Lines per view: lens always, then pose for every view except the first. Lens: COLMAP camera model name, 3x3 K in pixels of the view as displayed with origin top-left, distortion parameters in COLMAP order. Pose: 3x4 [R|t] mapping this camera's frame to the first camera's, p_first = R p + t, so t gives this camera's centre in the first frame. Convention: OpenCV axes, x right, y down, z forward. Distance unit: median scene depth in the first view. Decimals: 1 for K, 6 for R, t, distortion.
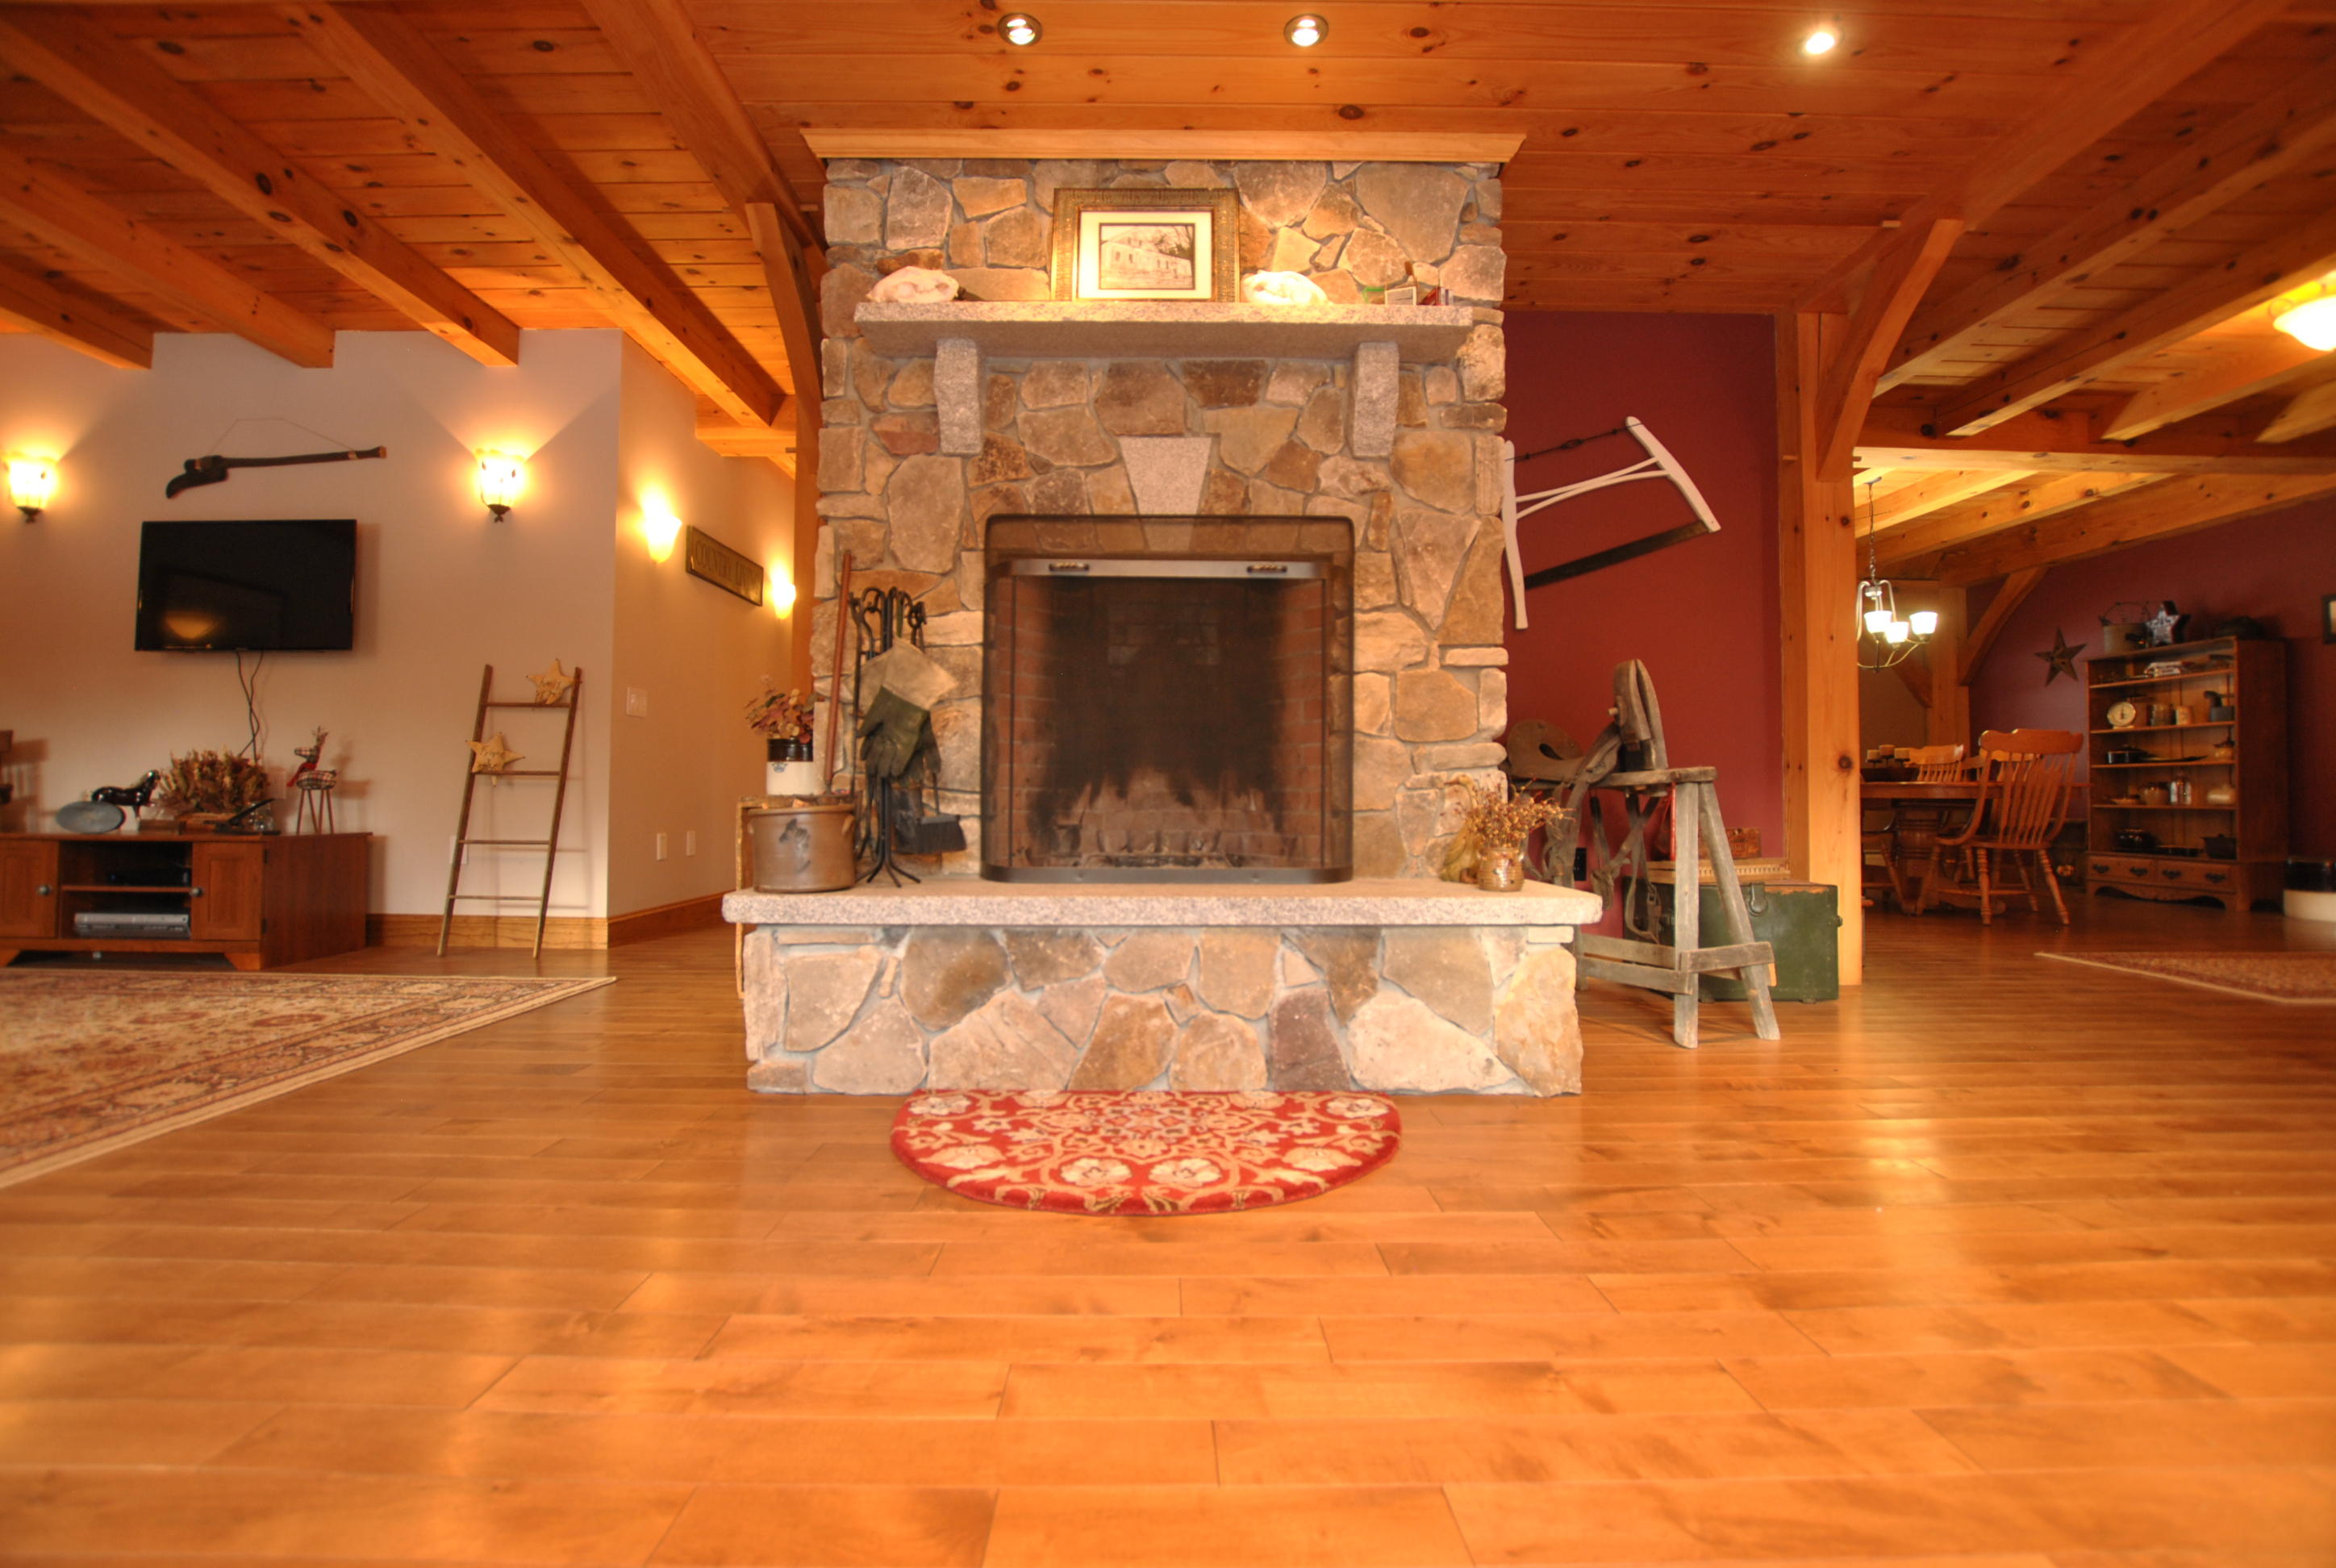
lens RADIAL K [[1020.9, 0, 1166.7], [0, 1020.9, 778.0], [0, 0, 1]] dist [-0.027473, -0.000080]
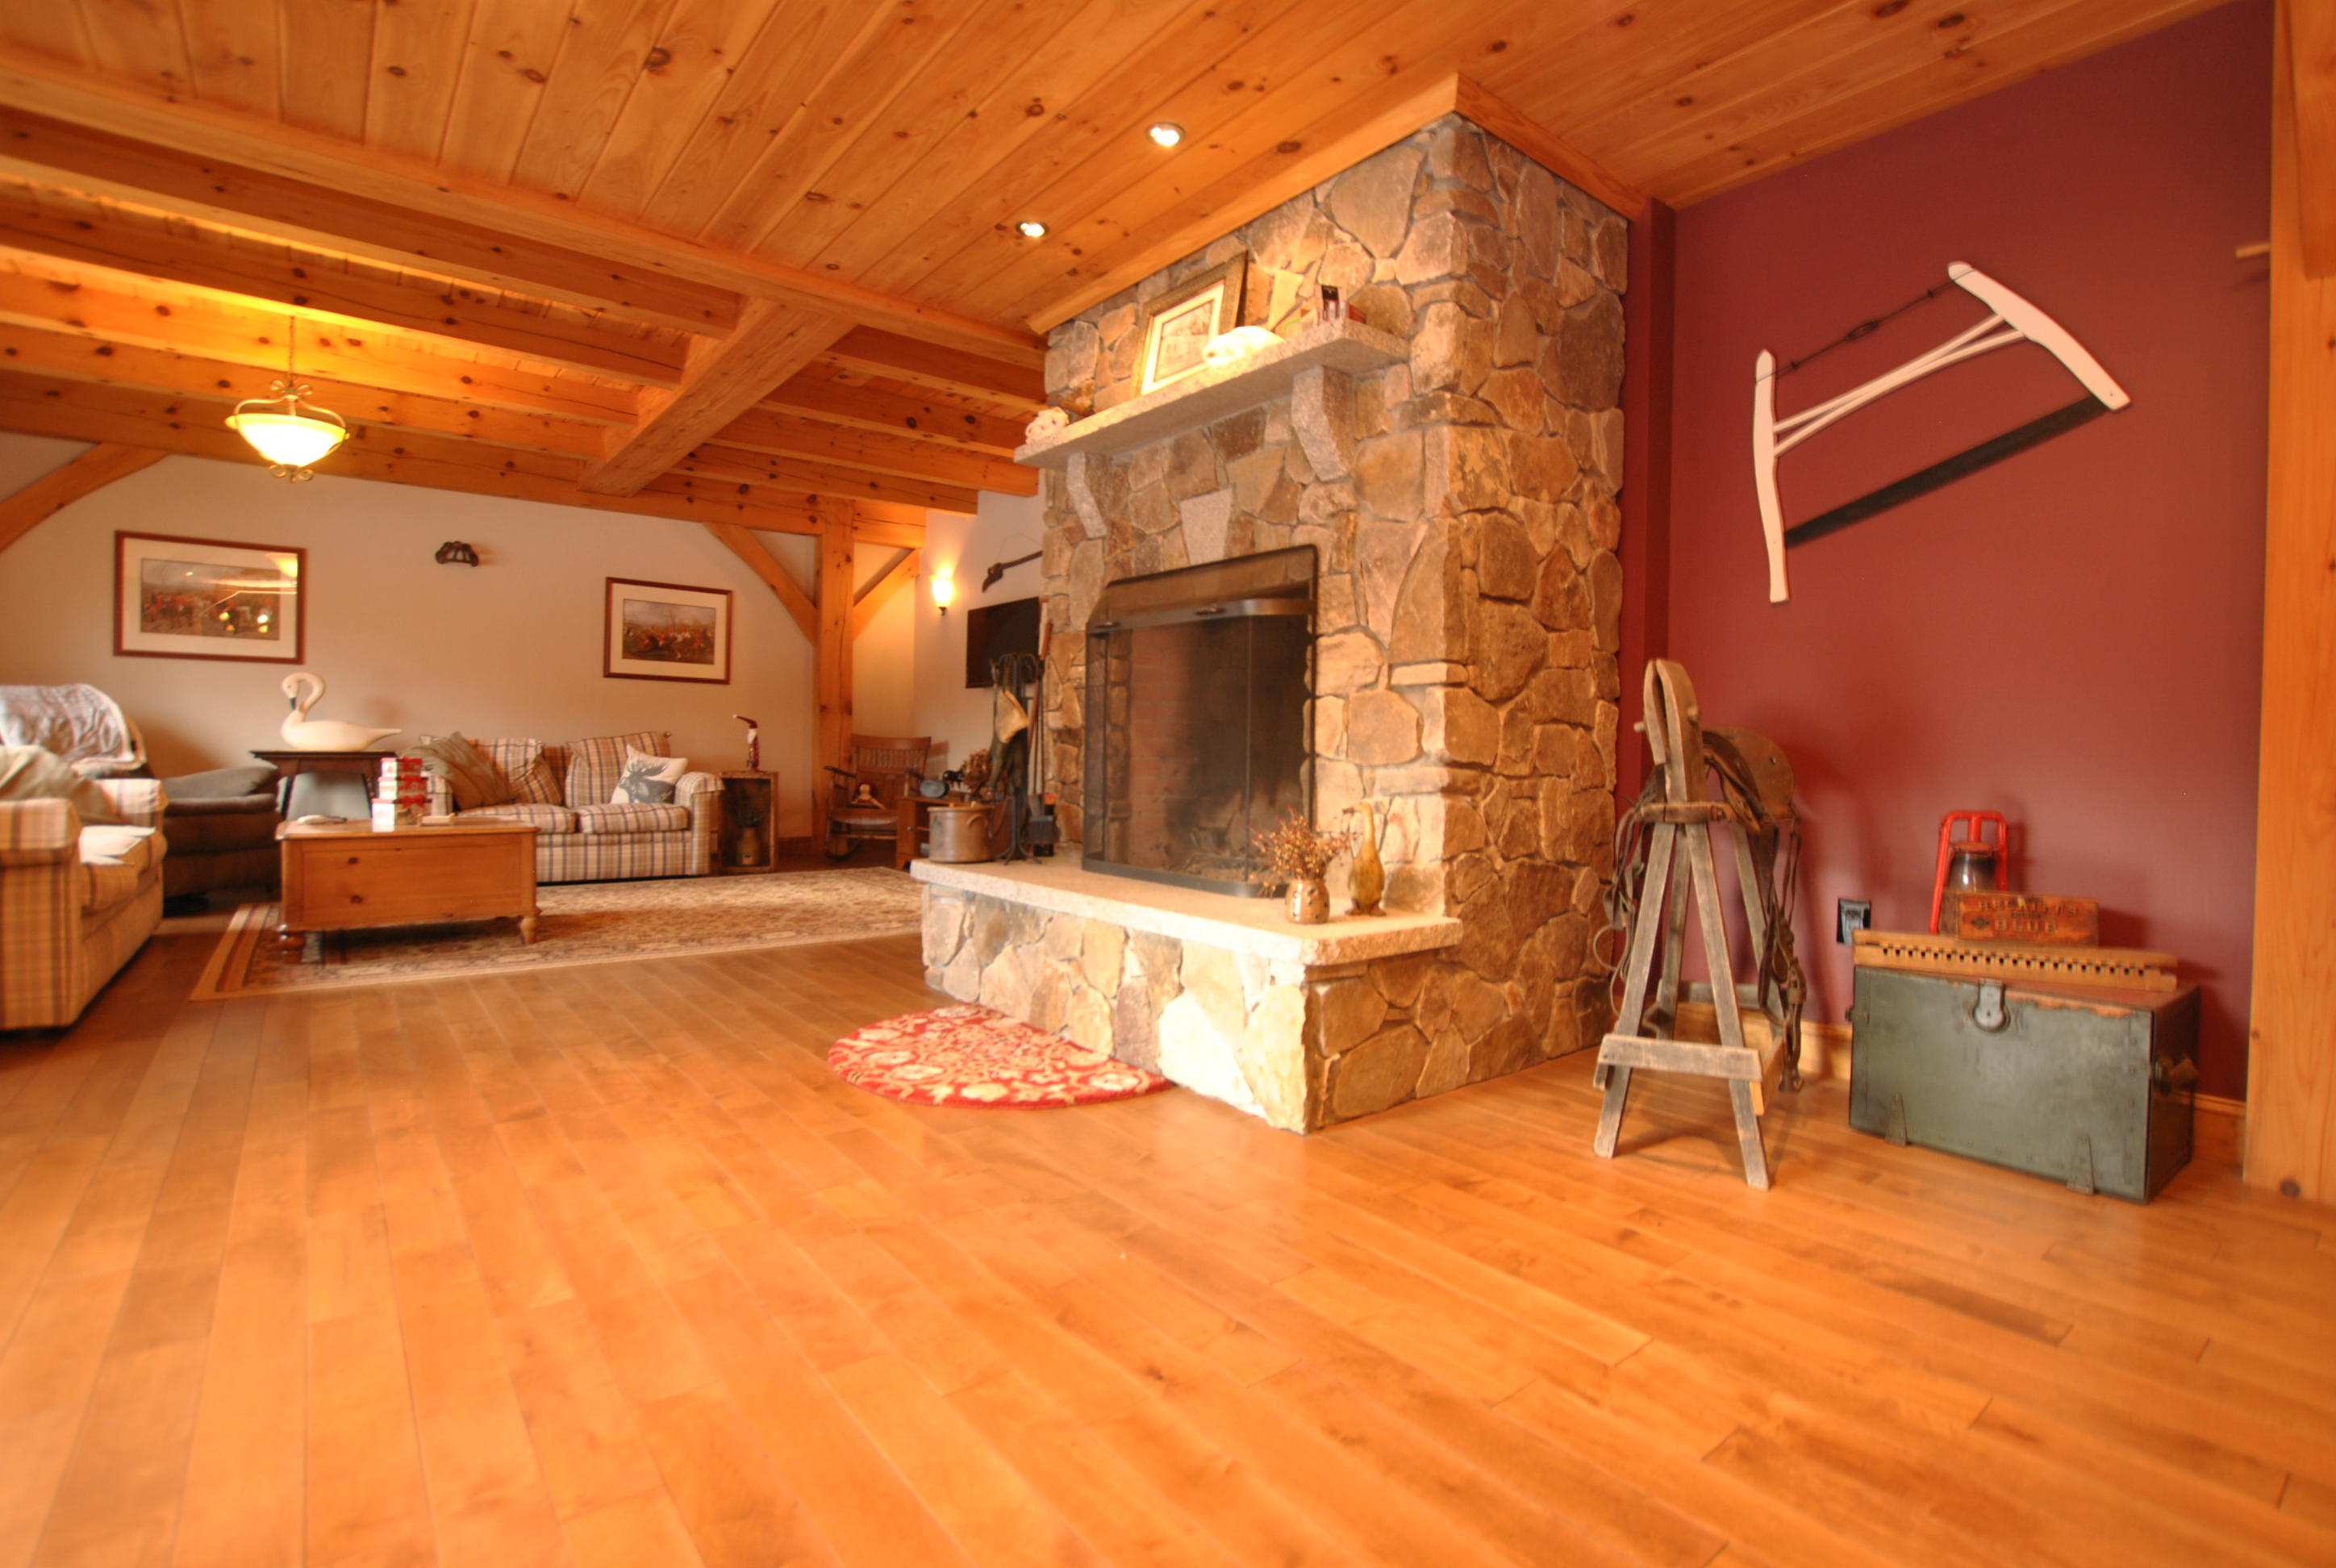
lens RADIAL K [[1074.6, 0, 1168.0], [0, 1074.6, 787.5], [0, 0, 1]] dist [-0.025645, -0.000391]
pose [[0.624140, 0.031505, -0.780677, 0.927270], [0.000250, 0.999179, 0.040523, -0.055977], [0.781312, -0.025488, 0.623620, 0.210007]]
